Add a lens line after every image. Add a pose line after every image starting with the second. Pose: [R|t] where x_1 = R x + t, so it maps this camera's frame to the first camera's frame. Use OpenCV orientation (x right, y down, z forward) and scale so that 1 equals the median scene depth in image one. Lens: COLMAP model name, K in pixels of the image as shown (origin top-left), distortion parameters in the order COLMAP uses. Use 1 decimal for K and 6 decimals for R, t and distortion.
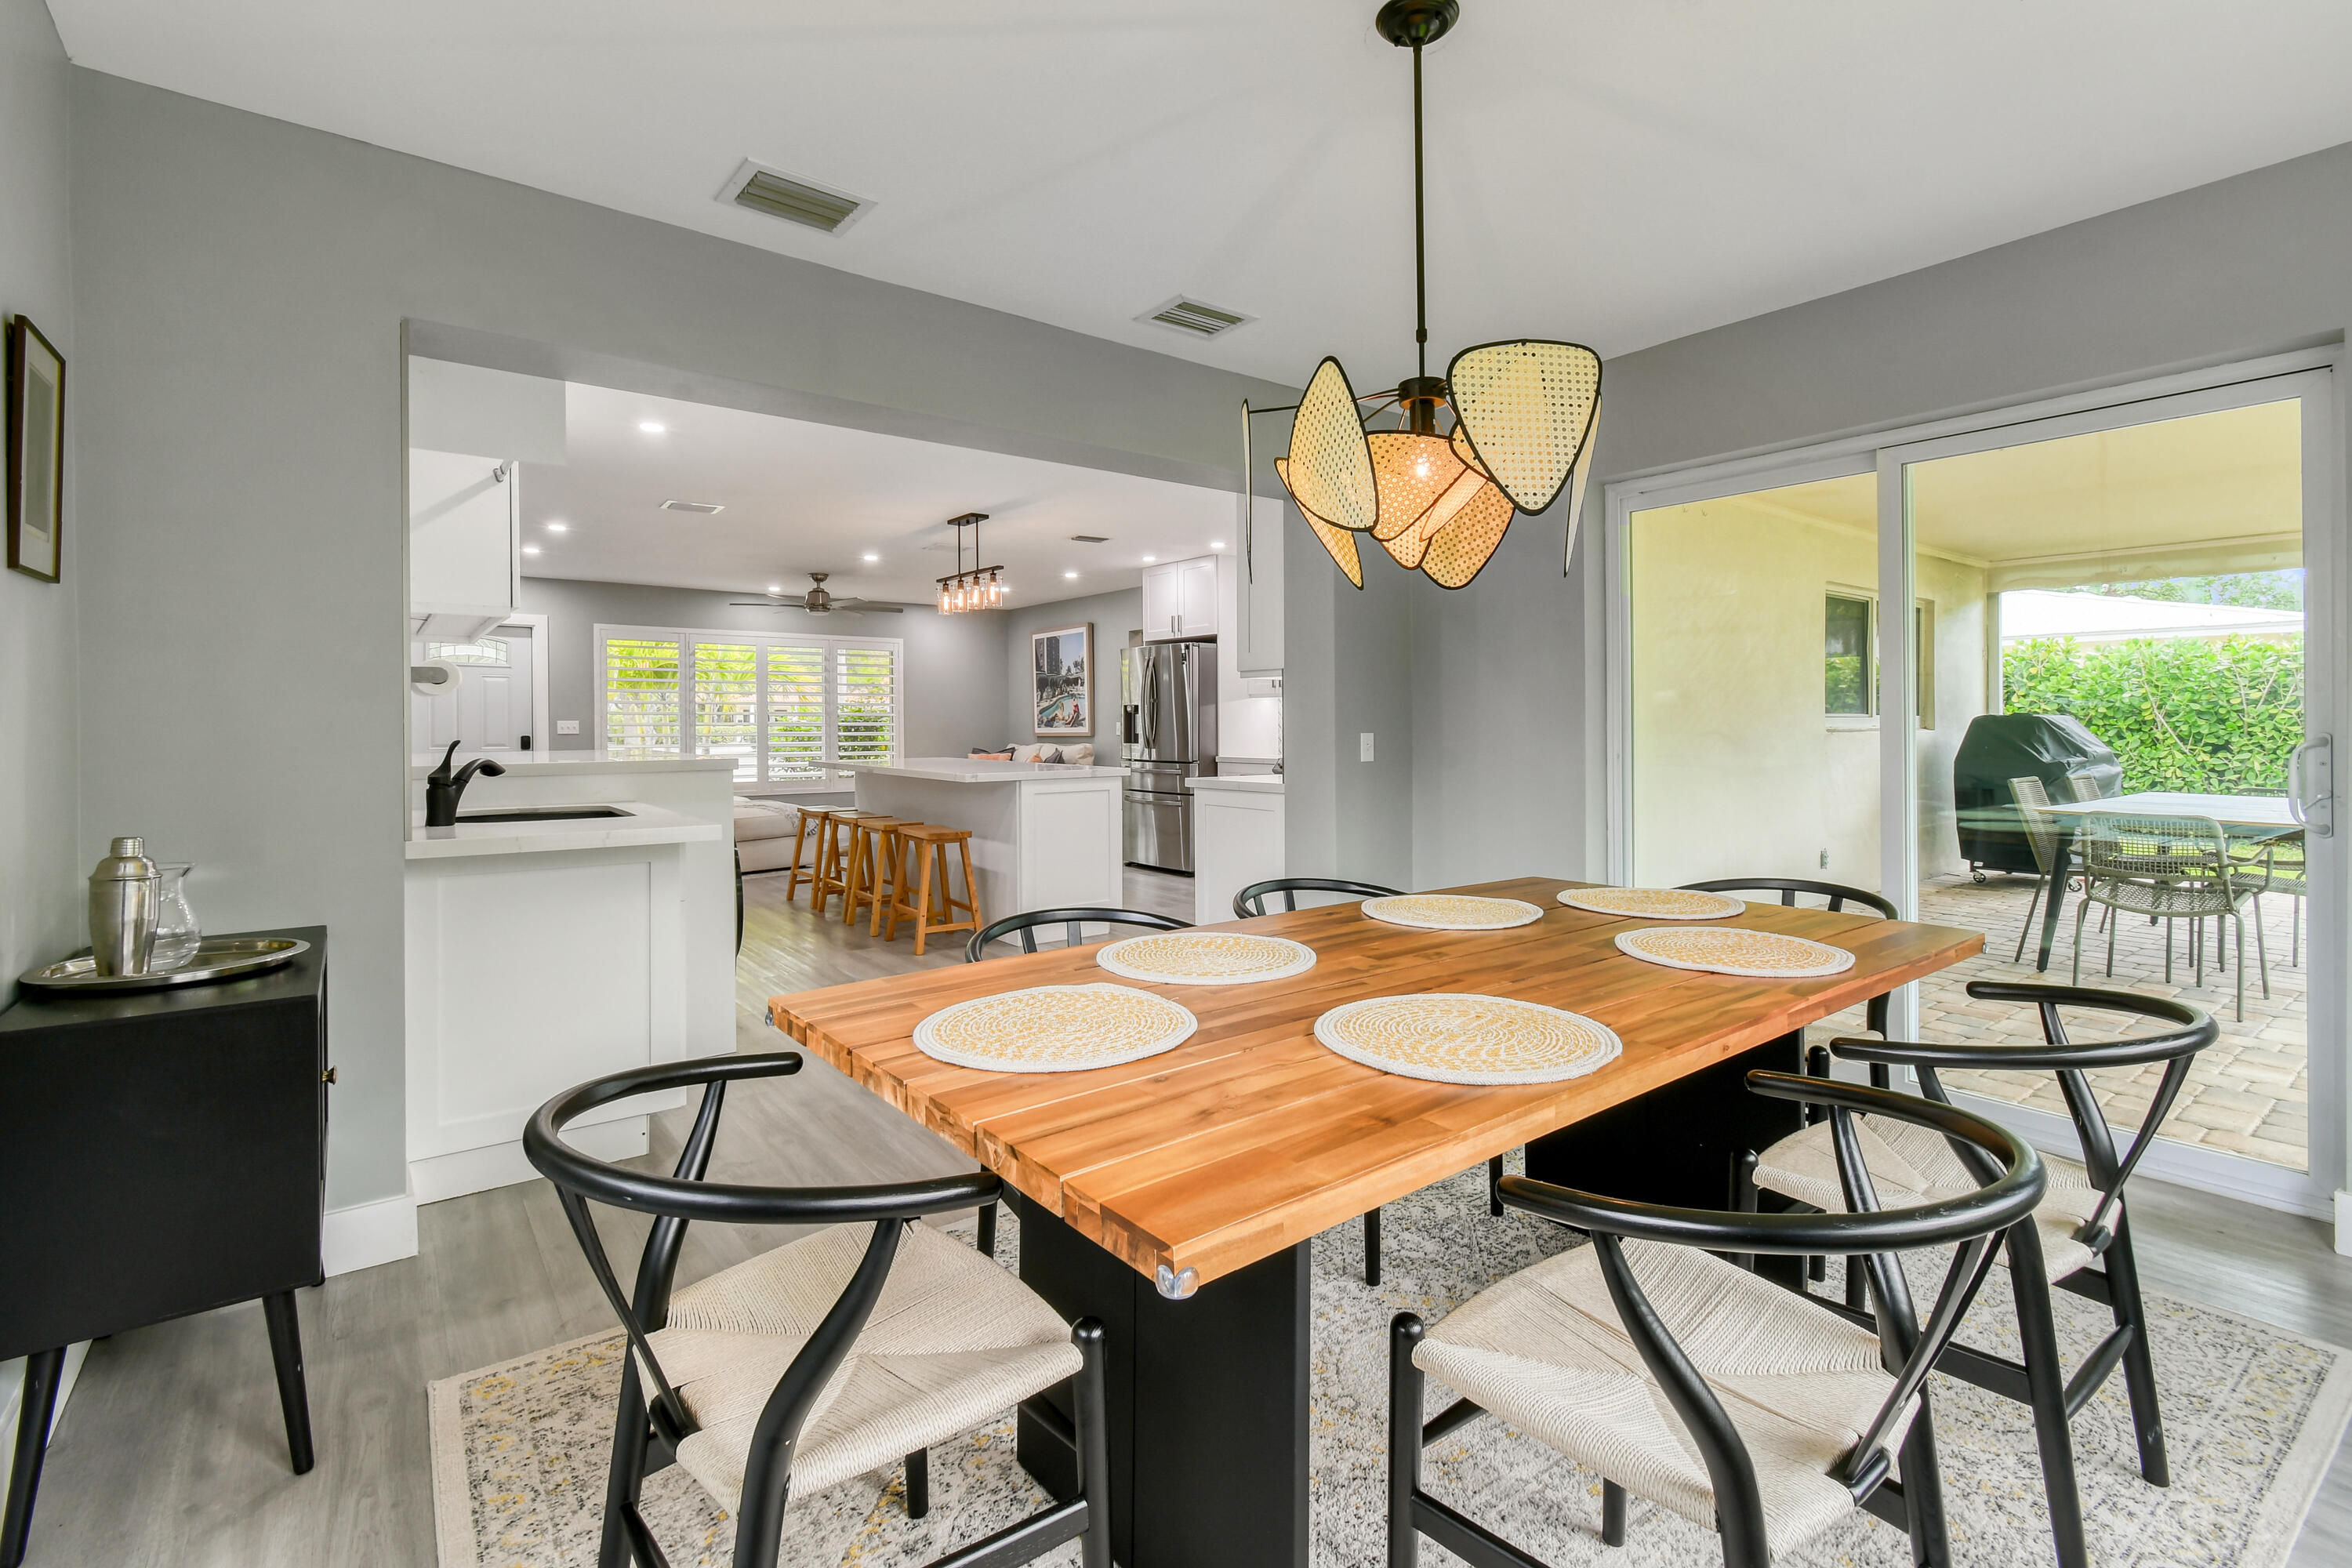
lens RADIAL K [[1055.2, 0, 1129.0], [0, 1055.2, 760.4], [0, 0, 1]] dist [-0.001121, -0.000357]
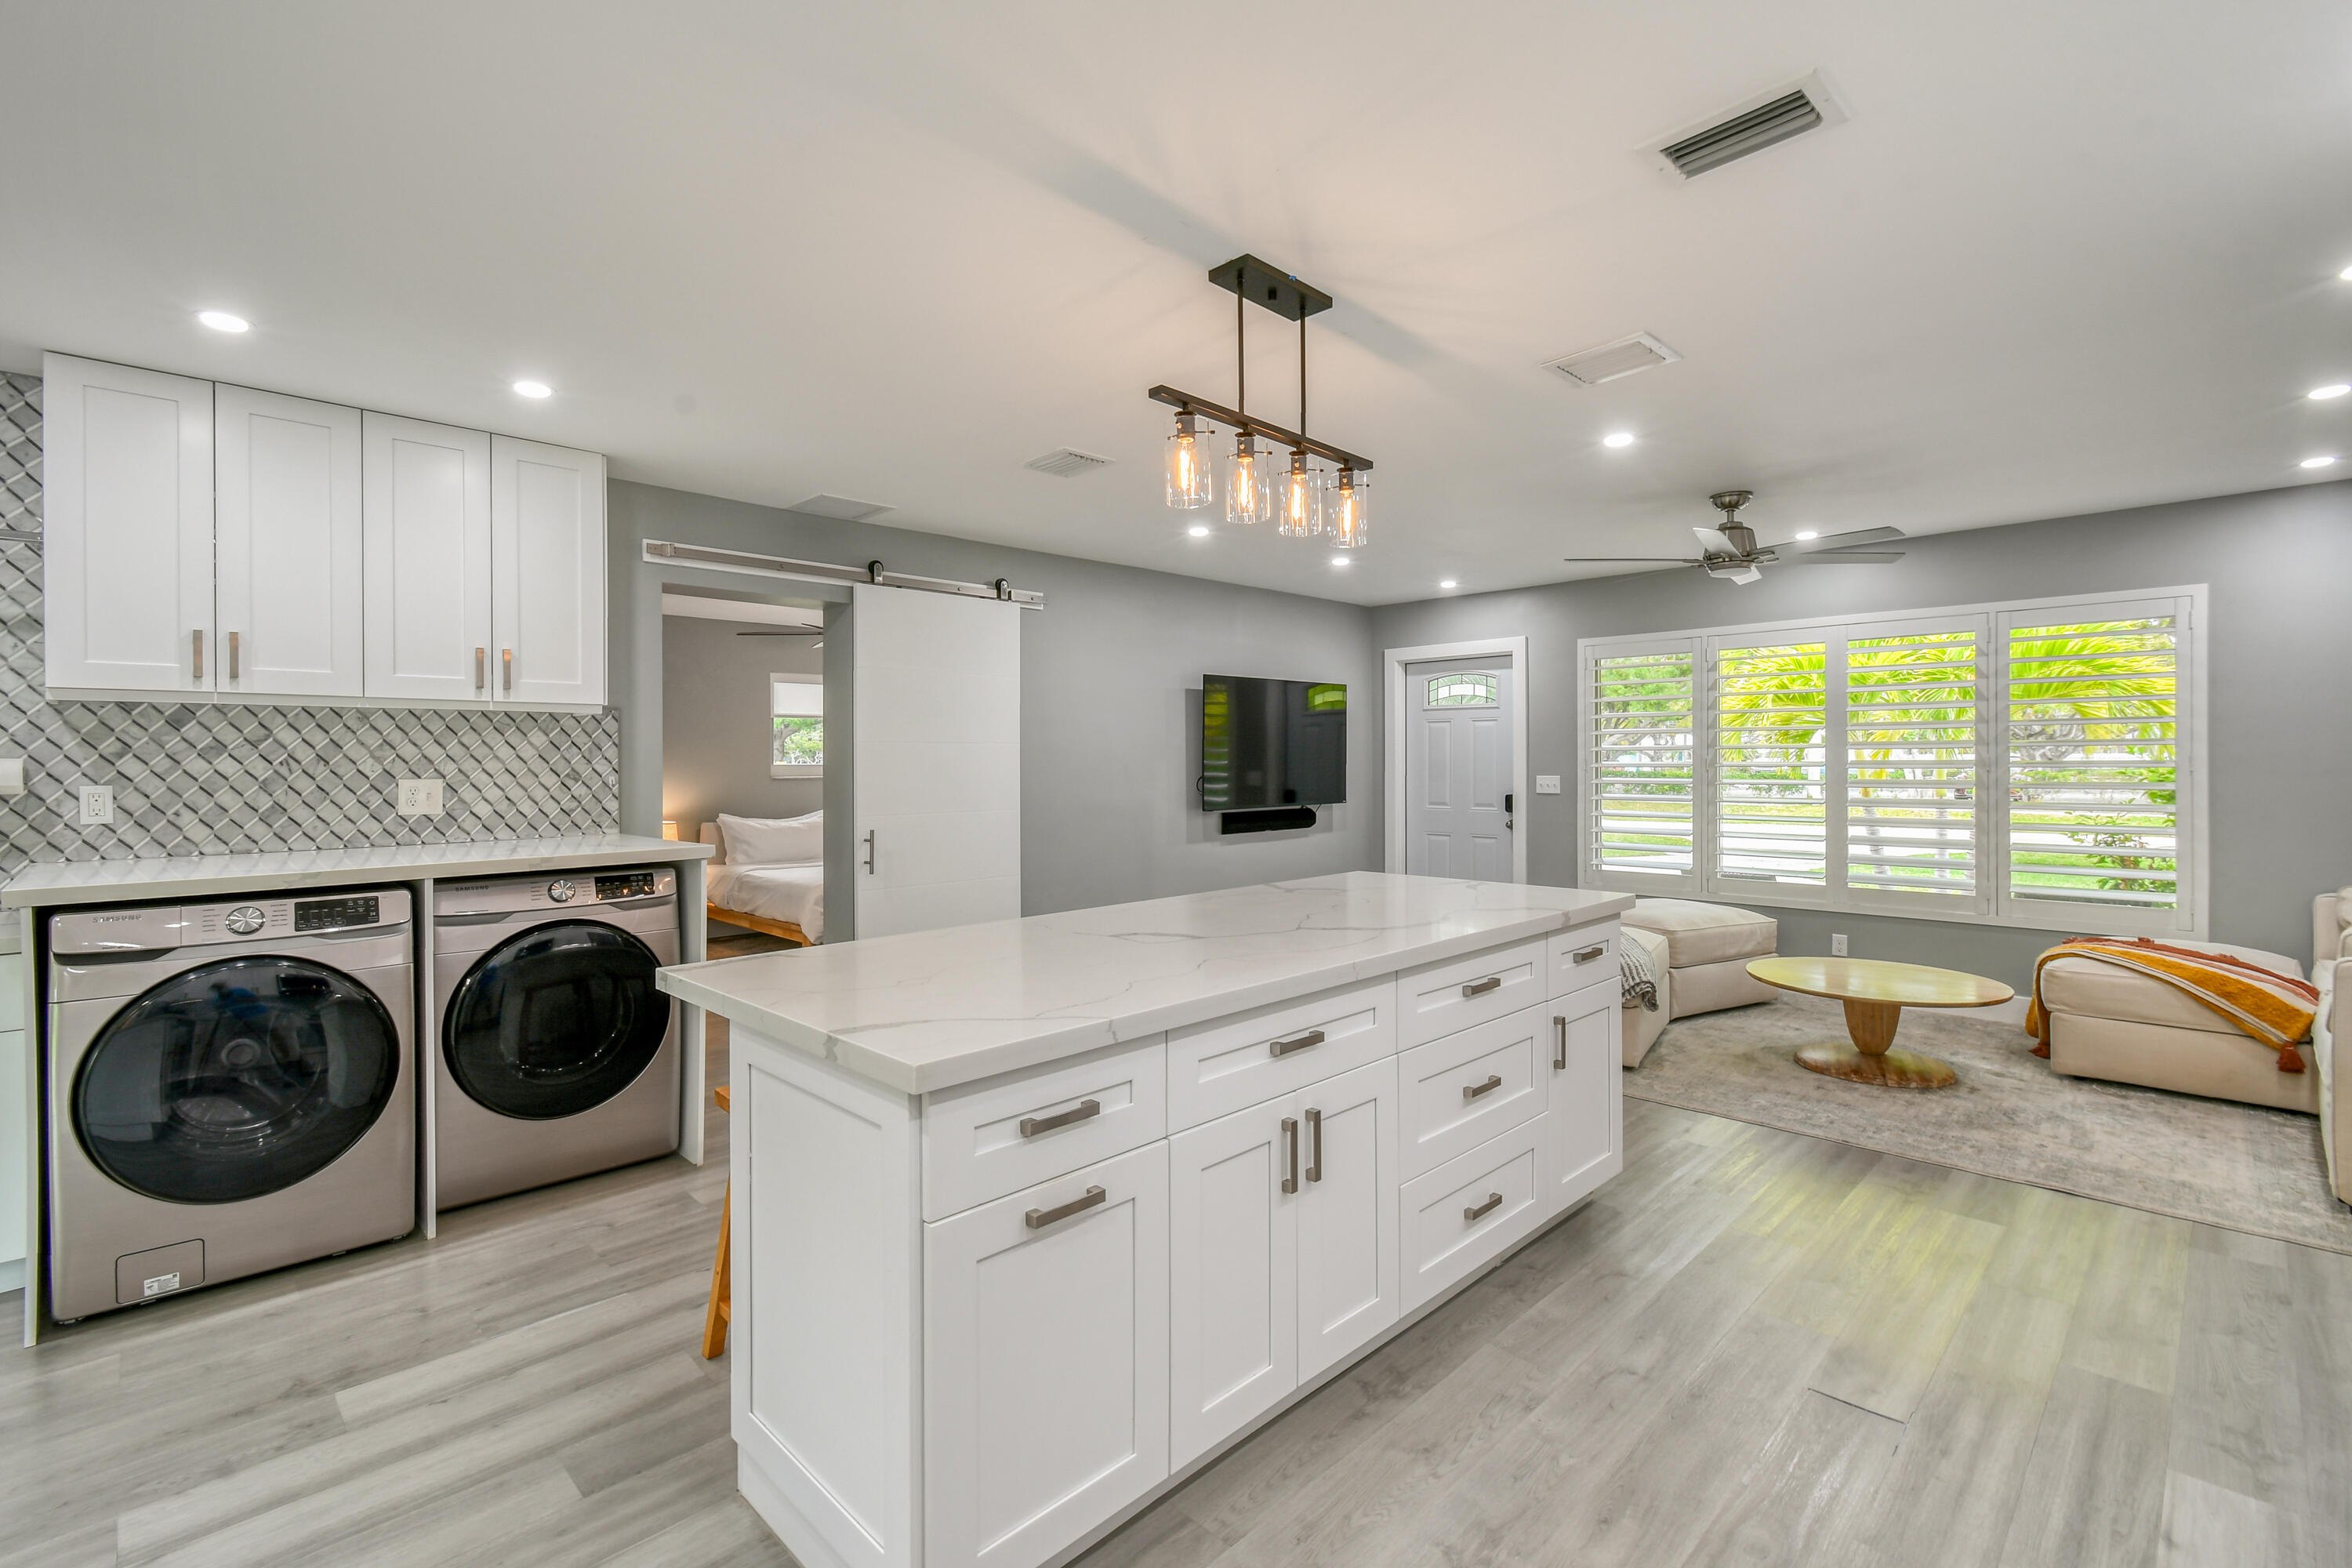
lens RADIAL K [[1044.3, 0, 1231.8], [0, 1044.3, 770.8], [0, 0, 1]] dist [-0.000833, -0.000126]
pose [[0.171747, 0.014020, -0.985041, 0.133364], [-0.027064, 0.999588, 0.009508, -0.037865], [0.984769, 0.025026, 0.172056, 0.593949]]
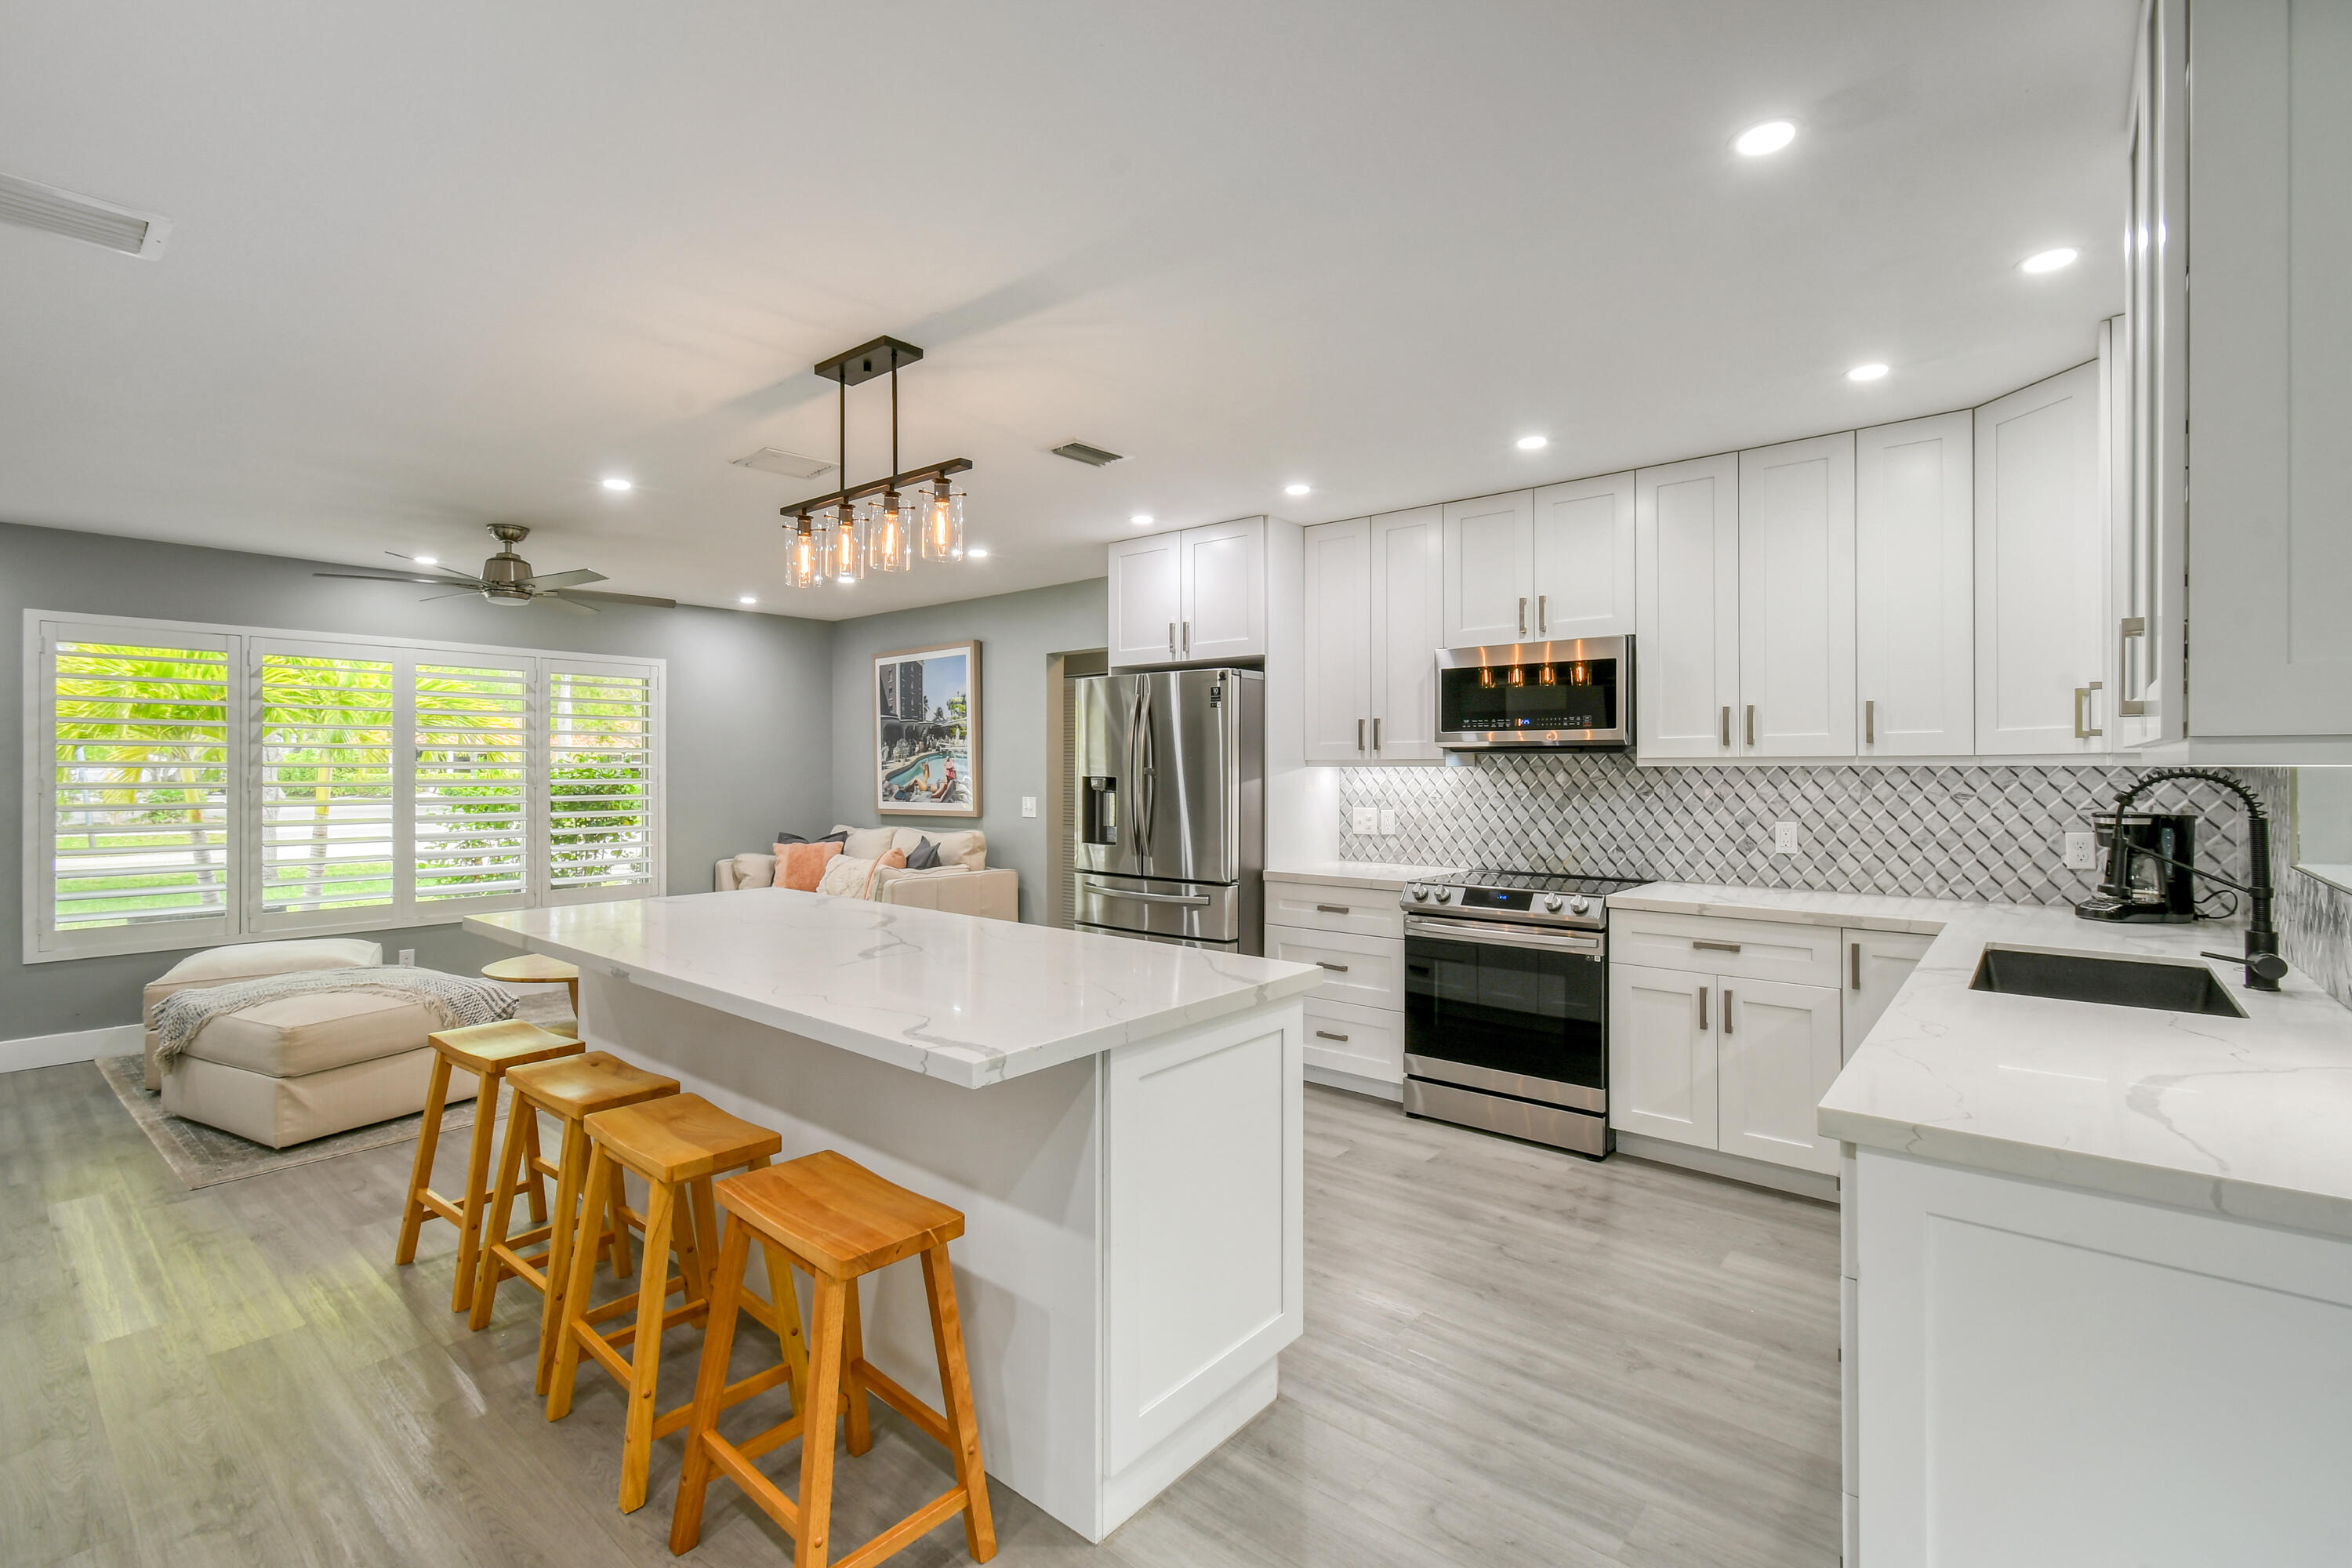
lens RADIAL K [[1063.6, 0, 1095.6], [0, 1063.6, 776.8], [0, 0, 1]] dist [0.001758, -0.000149]
pose [[0.980829, 0.001626, 0.194864, -0.094617], [0.003490, 0.999658, -0.025908, -0.031602], [-0.194840, 0.026092, 0.980488, 0.365757]]
